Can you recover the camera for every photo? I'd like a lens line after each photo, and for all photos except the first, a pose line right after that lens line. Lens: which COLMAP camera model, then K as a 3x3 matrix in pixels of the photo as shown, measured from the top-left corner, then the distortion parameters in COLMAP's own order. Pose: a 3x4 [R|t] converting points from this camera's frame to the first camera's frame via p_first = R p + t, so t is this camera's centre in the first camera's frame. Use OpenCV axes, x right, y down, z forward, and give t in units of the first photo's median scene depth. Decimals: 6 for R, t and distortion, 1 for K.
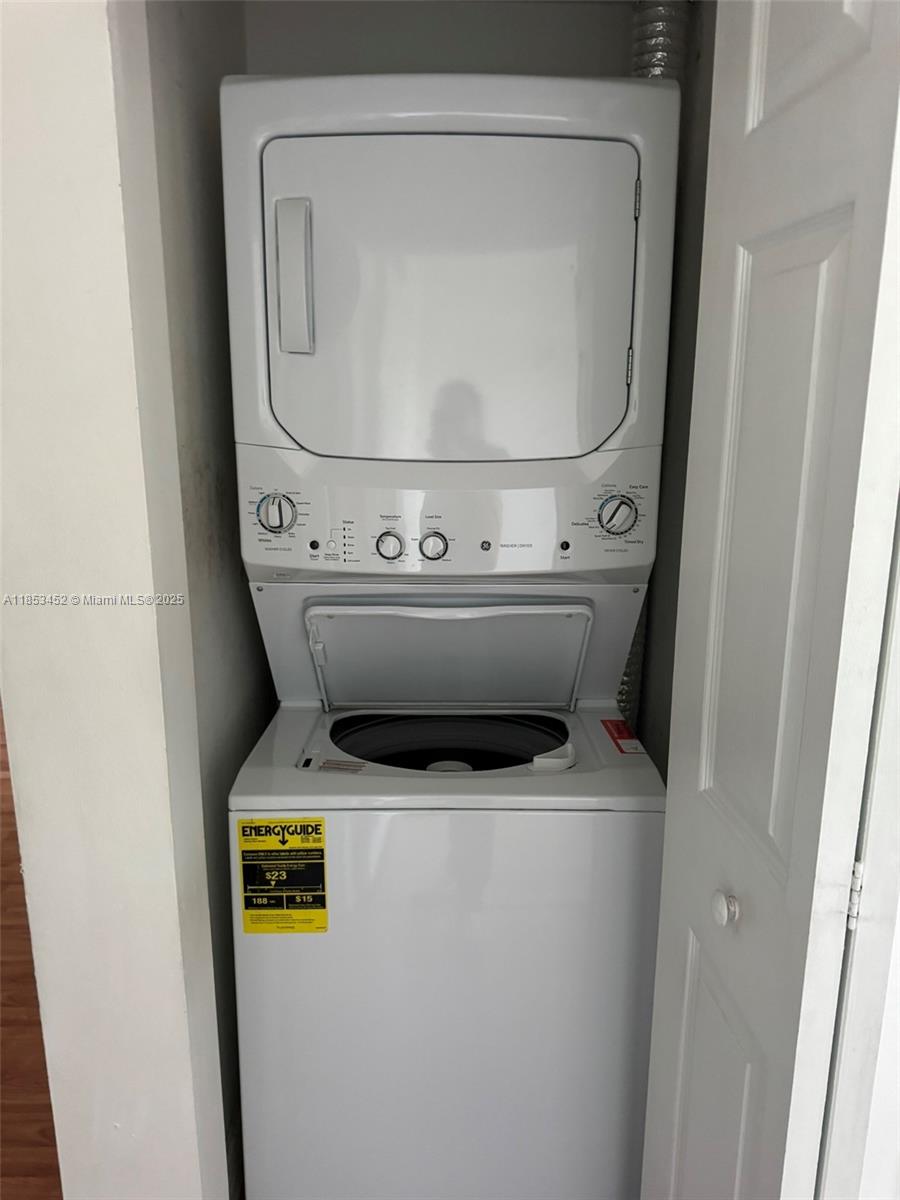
lens RADIAL K [[848.2, 0, 445.0], [0, 848.2, 594.8], [0, 0, 1]] dist [0.057391, -0.042107]
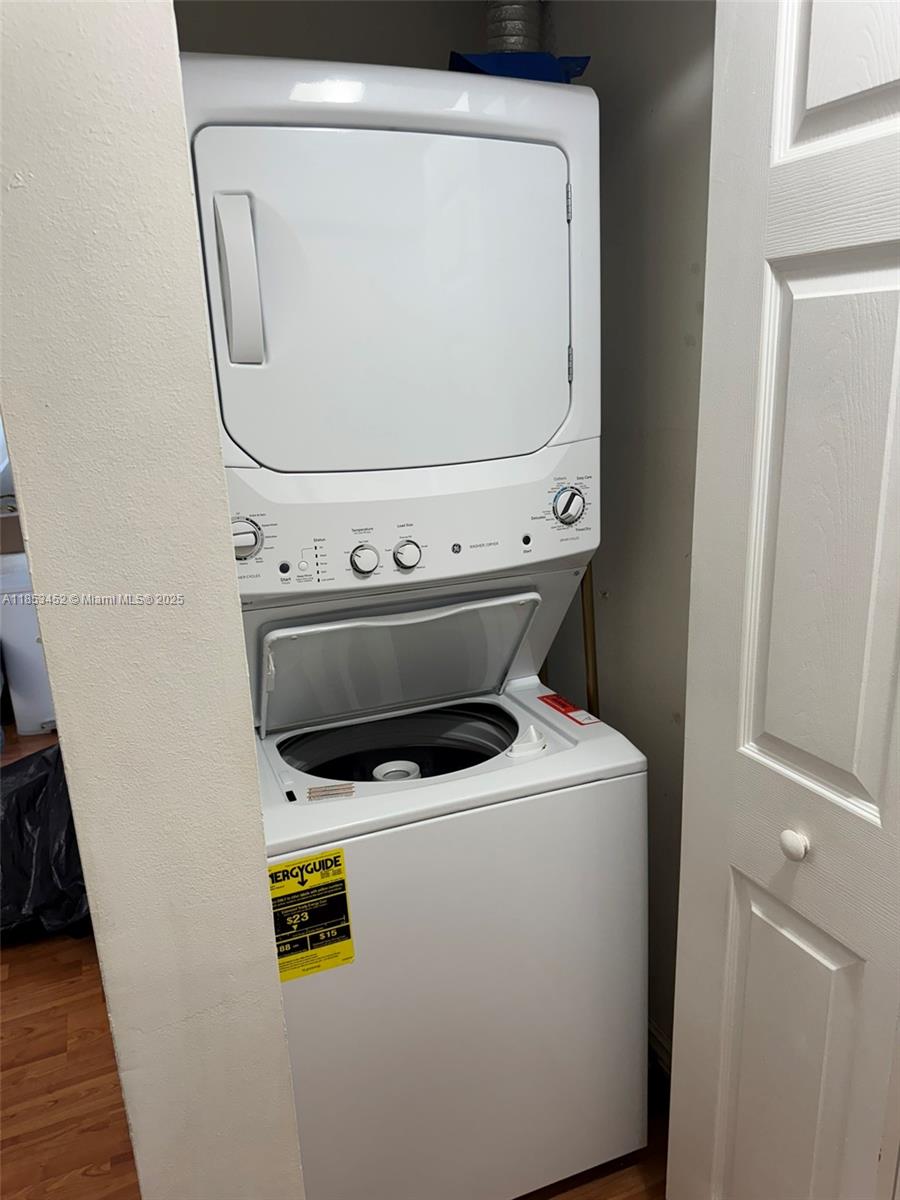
lens RADIAL K [[848.2, 0, 450.7], [0, 848.2, 605.1], [0, 0, 1]] dist [0.057391, -0.042107]
pose [[0.933426, -0.133797, 0.332888, -0.303823], [0.119044, 0.990796, 0.064429, -0.057237], [-0.338445, -0.020512, 0.940763, 0.053419]]
